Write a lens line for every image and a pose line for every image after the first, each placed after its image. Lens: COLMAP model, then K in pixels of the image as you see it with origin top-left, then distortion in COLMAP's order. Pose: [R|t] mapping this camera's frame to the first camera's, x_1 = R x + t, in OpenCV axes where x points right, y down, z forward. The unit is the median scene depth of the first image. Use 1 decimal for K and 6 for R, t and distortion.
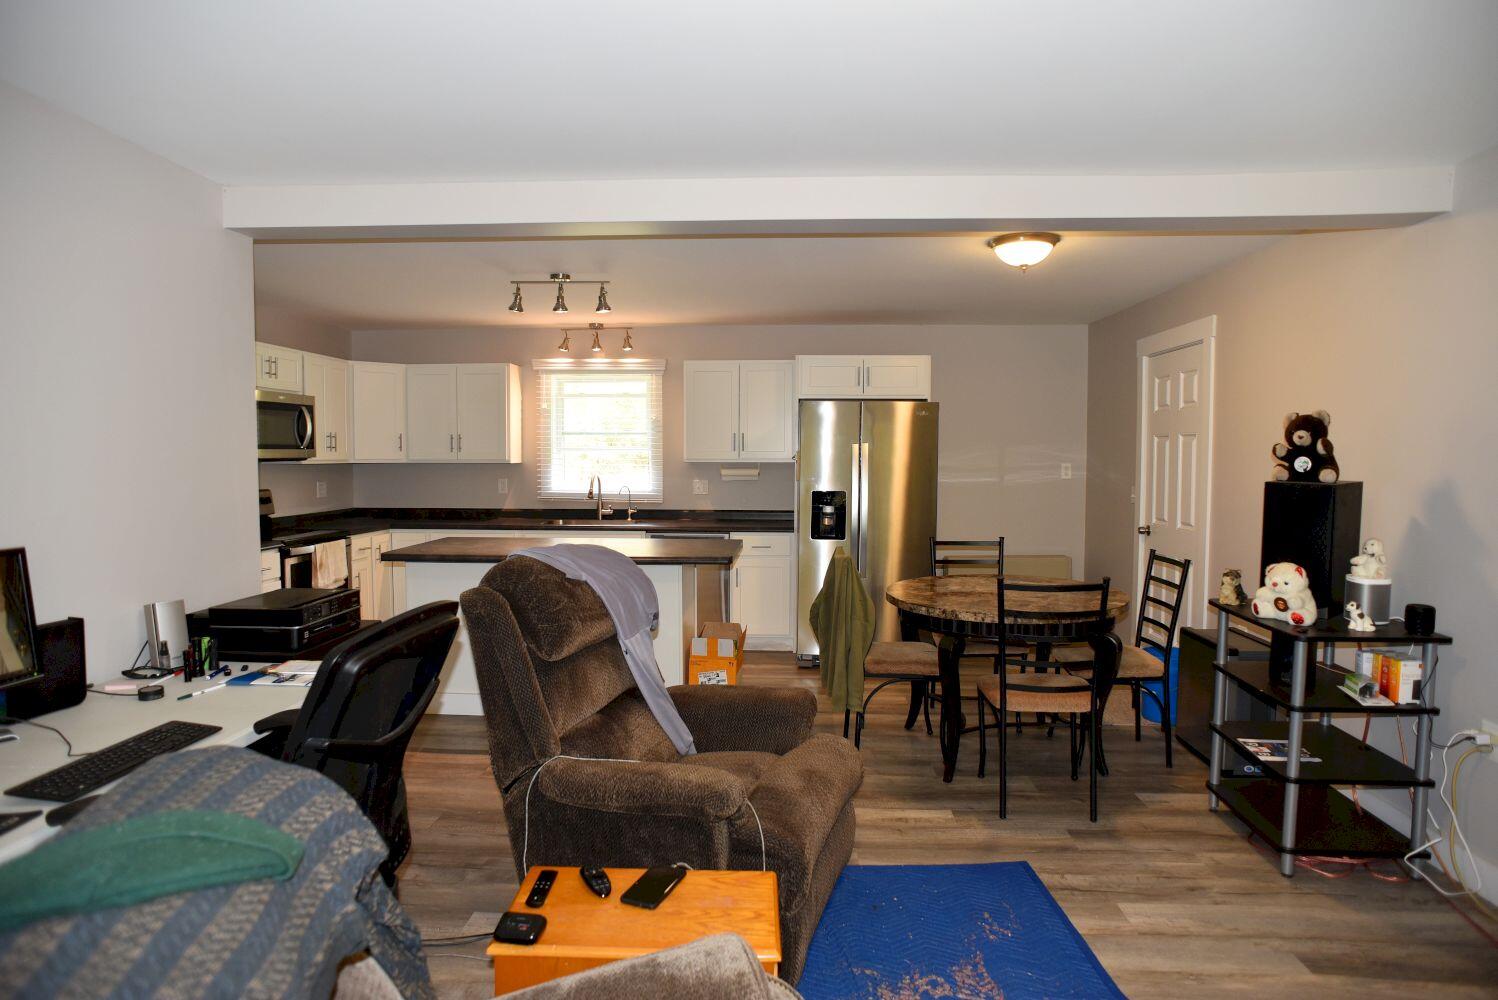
lens RADIAL K [[851.6, 0, 749.0], [0, 851.6, 500.0], [0, 0, 1]] dist [-0.071477, 0.000562]
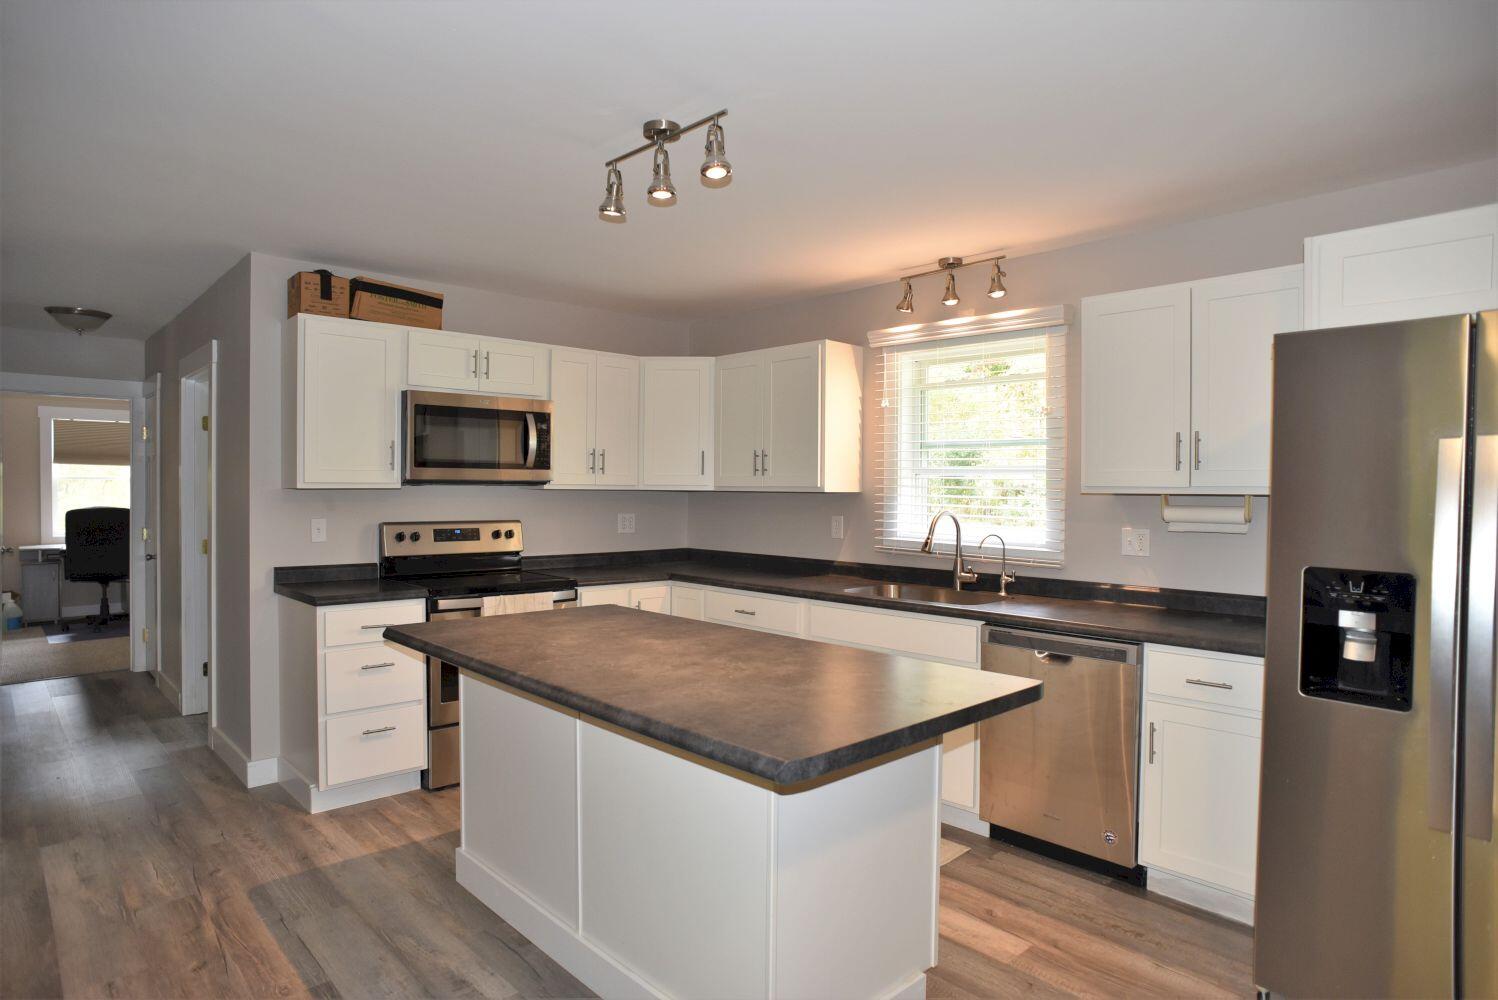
lens RADIAL K [[851.6, 0, 749.0], [0, 851.6, 500.0], [0, 0, 1]] dist [-0.071477, 0.000562]
pose [[0.722236, 0.013729, -0.691511, 0.129032], [-0.041707, 0.998848, -0.023729, -0.019183], [0.690388, 0.045979, 0.721976, 0.481541]]
